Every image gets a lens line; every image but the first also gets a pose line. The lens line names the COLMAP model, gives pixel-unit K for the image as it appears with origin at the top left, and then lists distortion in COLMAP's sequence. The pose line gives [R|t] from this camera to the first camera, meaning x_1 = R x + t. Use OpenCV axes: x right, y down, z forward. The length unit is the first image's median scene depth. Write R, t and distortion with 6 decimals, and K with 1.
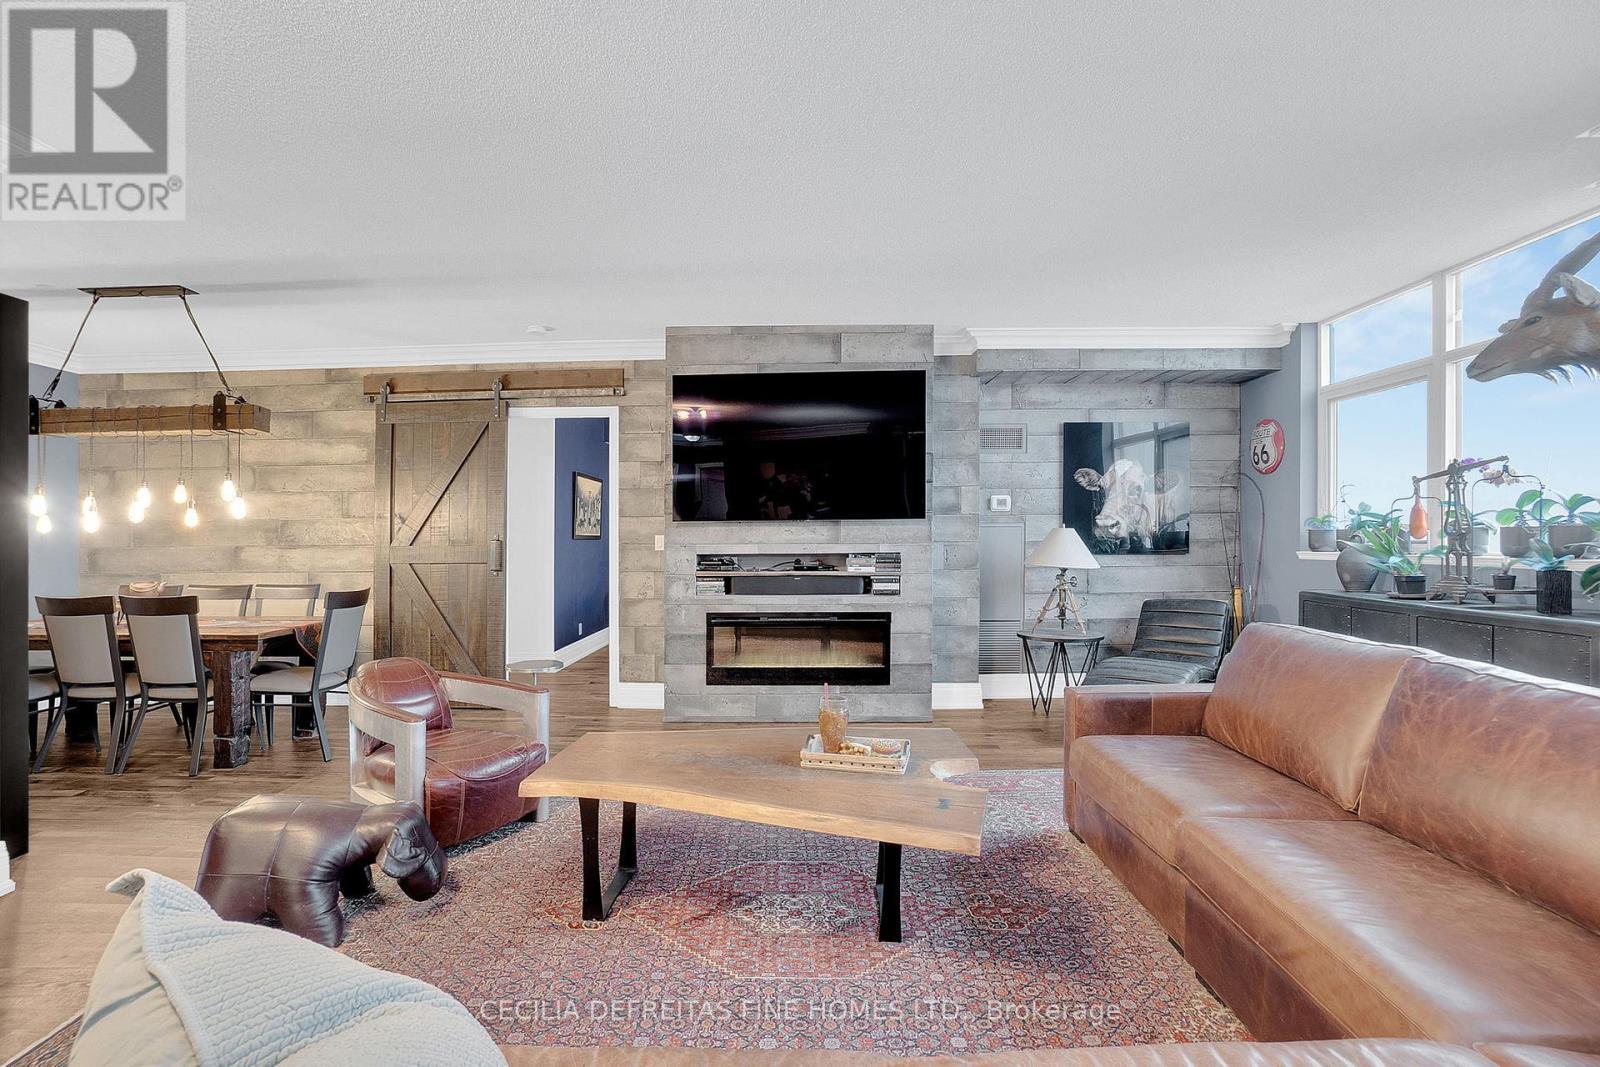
lens RADIAL K [[741.0, 0, 790.5], [0, 741.0, 541.5], [0, 0, 1]] dist [-0.022201, 0.000945]
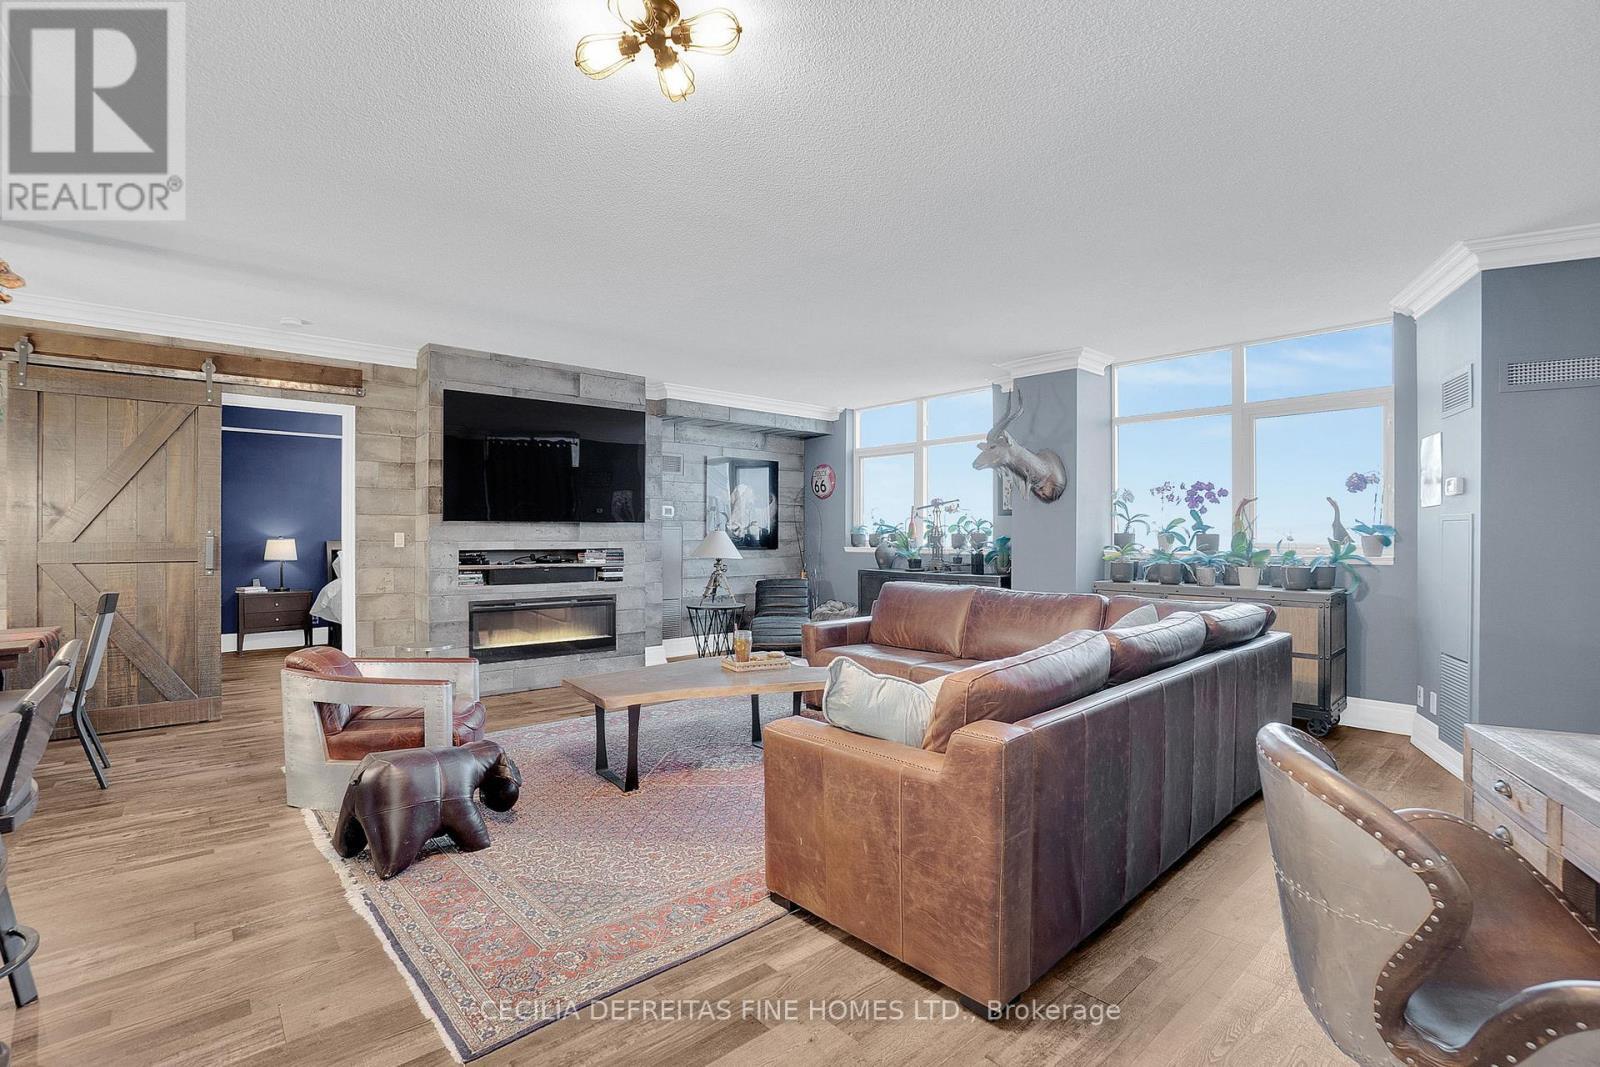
lens RADIAL K [[741.0, 0, 790.5], [0, 741.0, 541.5], [0, 0, 1]] dist [-0.022201, 0.000945]
pose [[0.752490, 0.003724, 0.658593, -0.474458], [-0.002595, 0.999993, -0.002690, 0.005596], [-0.658599, 0.000315, 0.752494, -0.167424]]
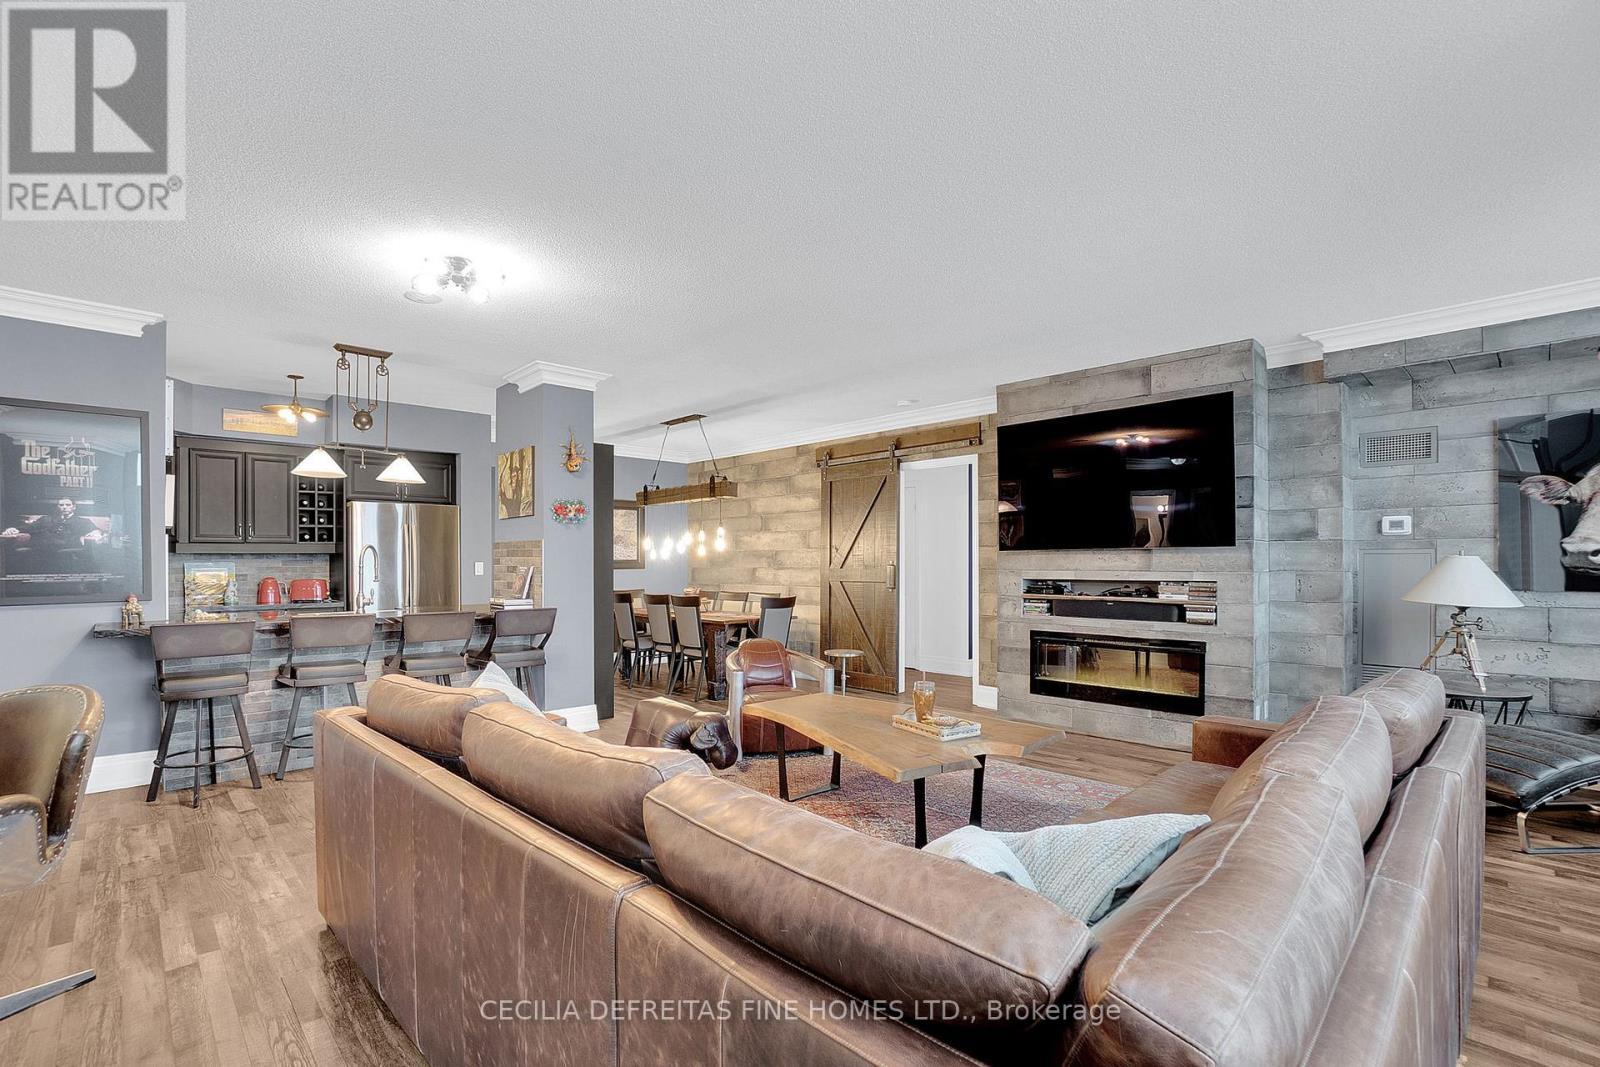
lens RADIAL K [[743.2, 0, 784.5], [0, 743.2, 563.1], [0, 0, 1]] dist [-0.000062, -0.000015]
pose [[0.720535, 0.006597, -0.693387, 0.403123], [-0.008894, 0.999960, 0.000272, -0.004005], [0.693362, 0.005971, 0.720565, -0.085975]]
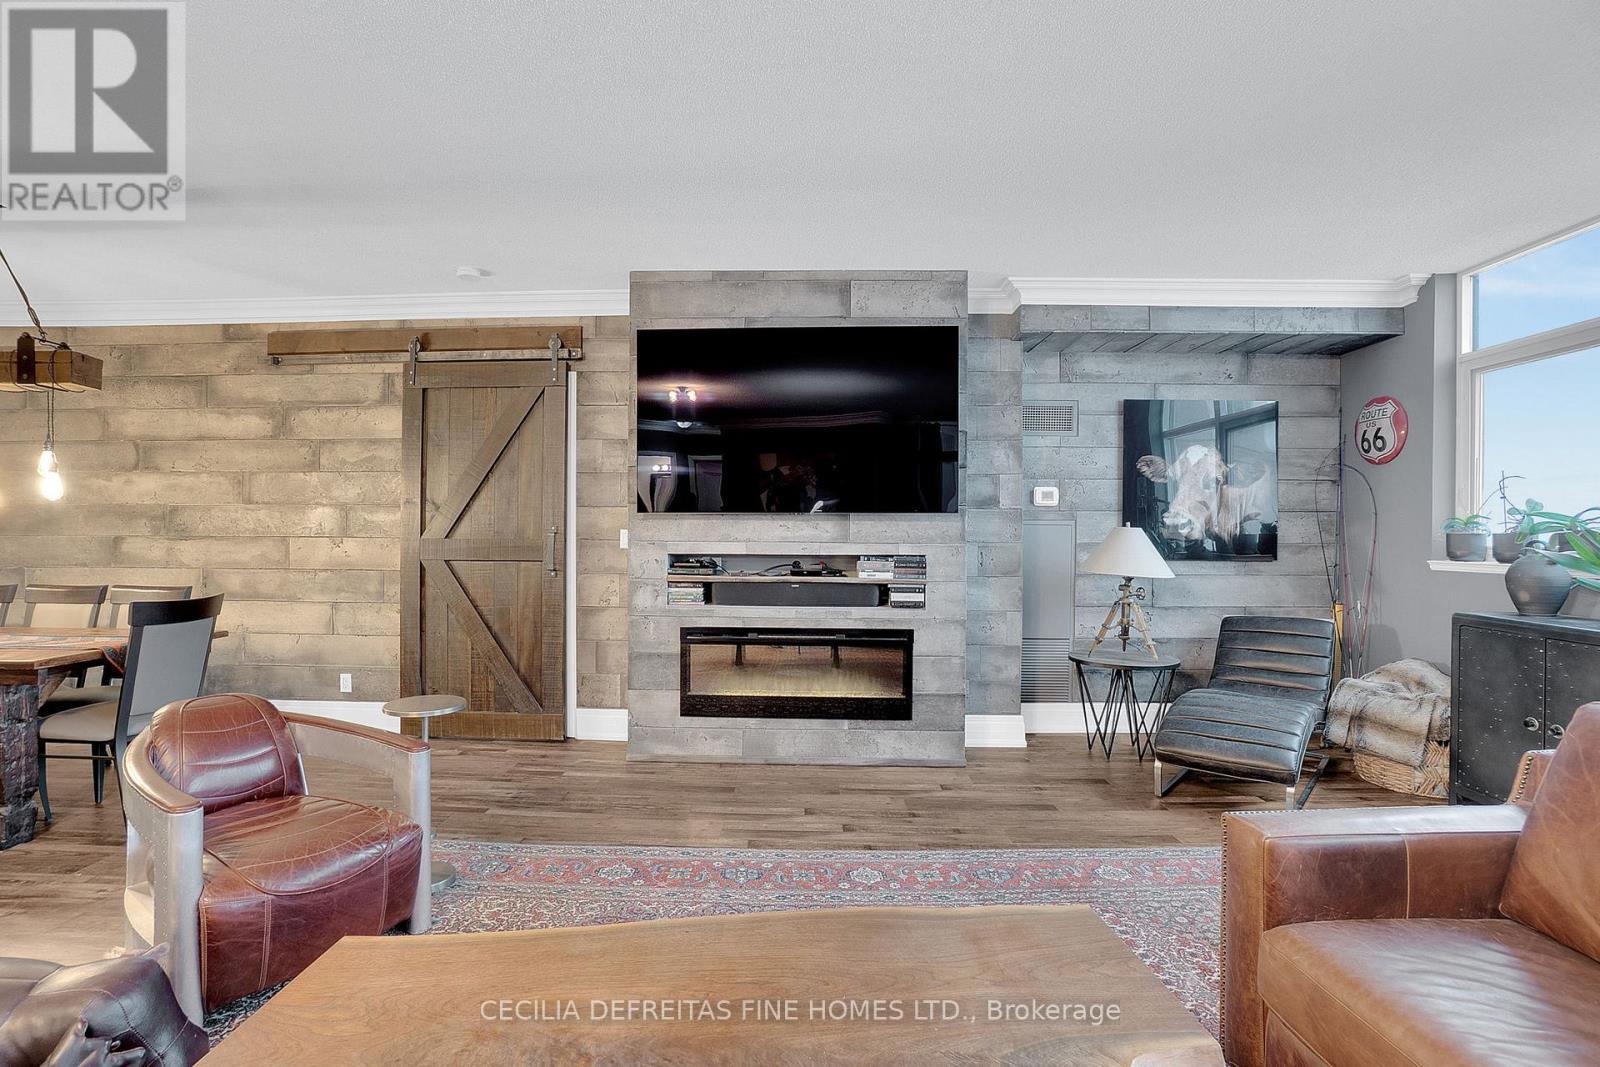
lens RADIAL K [[741.0, 0, 790.5], [0, 741.0, 541.5], [0, 0, 1]] dist [-0.022201, 0.000945]
pose [[0.999875, 0.014351, -0.006637, 0.008393], [-0.014362, 0.999896, -0.001512, 0.003478], [0.006614, 0.001608, 0.999977, 0.197774]]
